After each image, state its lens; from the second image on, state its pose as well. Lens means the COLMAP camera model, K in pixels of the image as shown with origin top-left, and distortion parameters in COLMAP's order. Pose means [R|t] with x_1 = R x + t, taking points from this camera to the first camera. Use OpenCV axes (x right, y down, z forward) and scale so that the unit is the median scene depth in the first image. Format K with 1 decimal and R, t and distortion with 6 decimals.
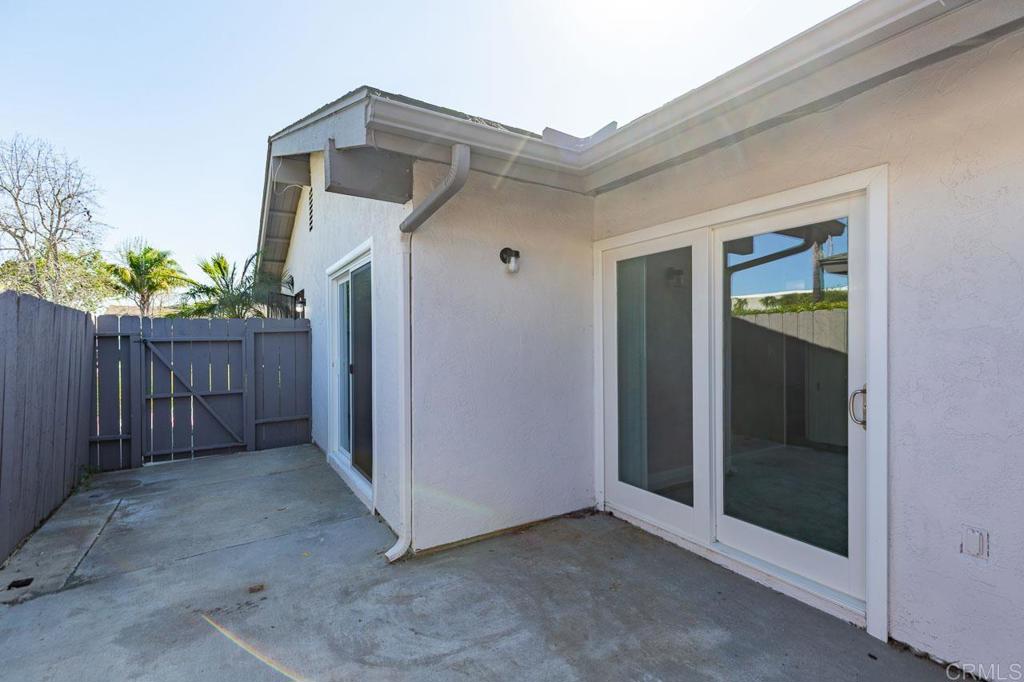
lens RADIAL K [[454.4, 0, 511.6], [0, 454.4, 338.6], [0, 0, 1]] dist [-0.003665, 0.000618]
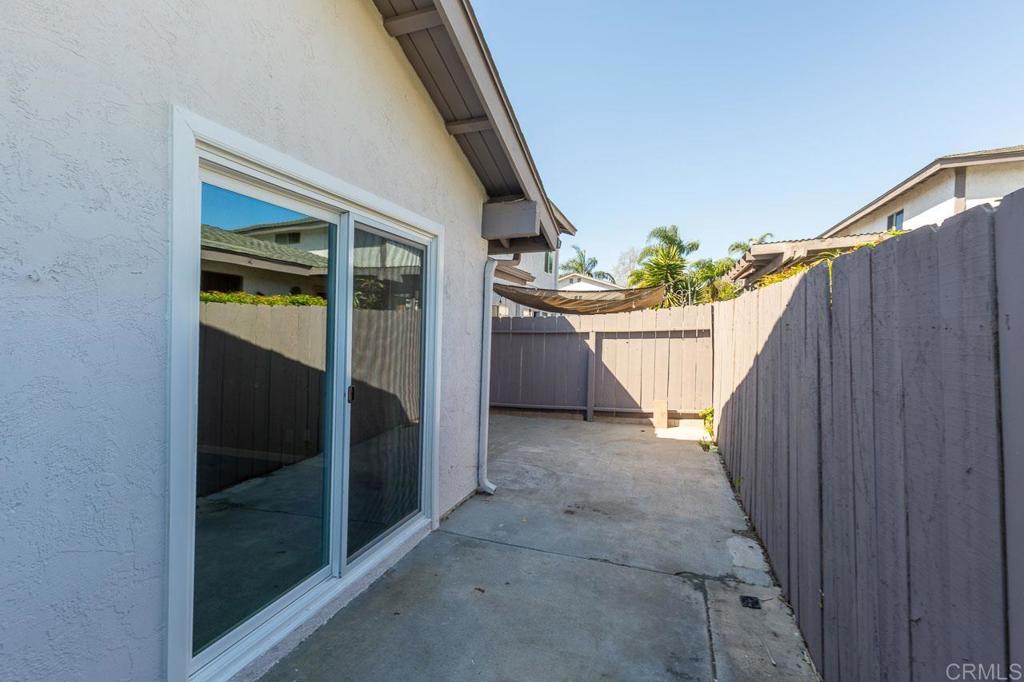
lens RADIAL K [[454.4, 0, 512.4], [0, 454.4, 337.0], [0, 0, 1]] dist [-0.003665, 0.000618]
pose [[-0.624329, -0.000908, 0.781161, -1.523299], [0.007849, 0.999942, 0.007436, -0.007449], [-0.781122, 0.010773, -0.624286, 1.972902]]
